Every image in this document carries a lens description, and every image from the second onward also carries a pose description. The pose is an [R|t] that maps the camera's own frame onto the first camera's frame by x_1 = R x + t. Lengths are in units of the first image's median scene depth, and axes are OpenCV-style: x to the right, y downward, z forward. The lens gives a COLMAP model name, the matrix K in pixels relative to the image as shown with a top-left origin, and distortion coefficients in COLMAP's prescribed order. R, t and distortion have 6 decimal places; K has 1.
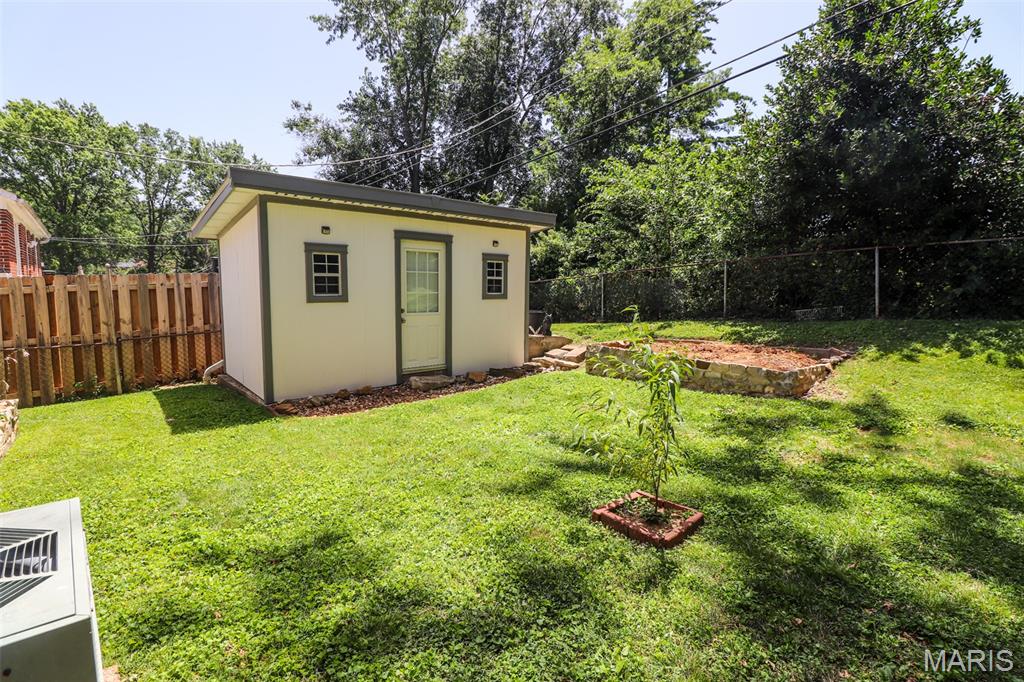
lens RADIAL K [[475.6, 0, 516.9], [0, 475.6, 331.7], [0, 0, 1]] dist [-0.000175, -0.012988]
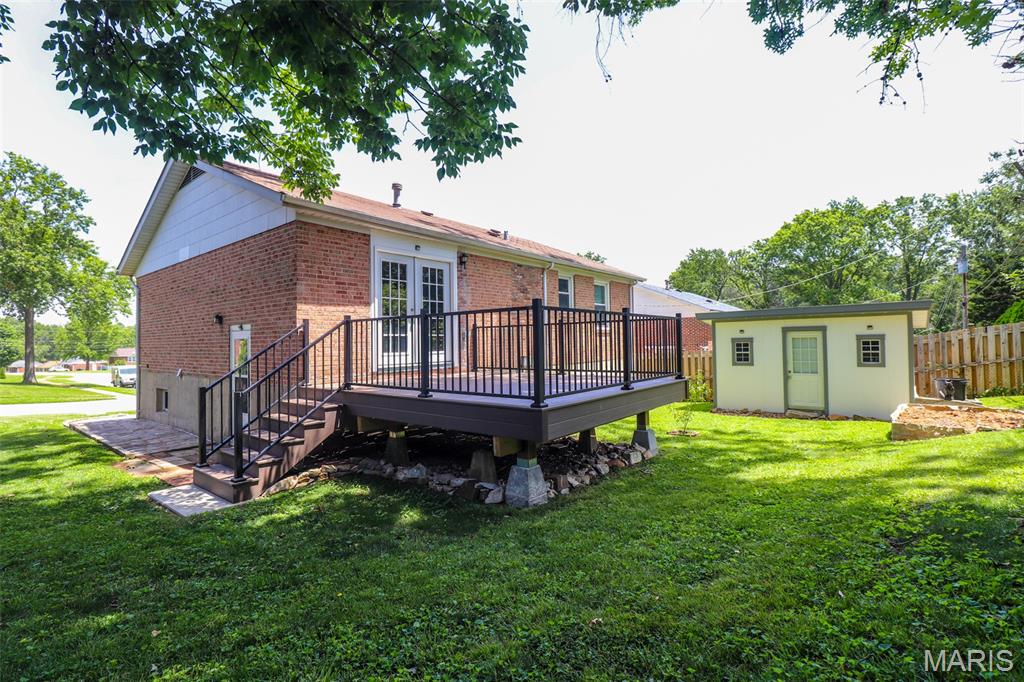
lens RADIAL K [[475.6, 0, 516.9], [0, 475.6, 331.7], [0, 0, 1]] dist [-0.000175, -0.012988]
pose [[0.164996, -0.039070, -0.985520, 1.198567], [-0.077155, 0.995642, -0.052389, -0.019665], [0.983272, 0.084682, 0.161262, -0.258897]]
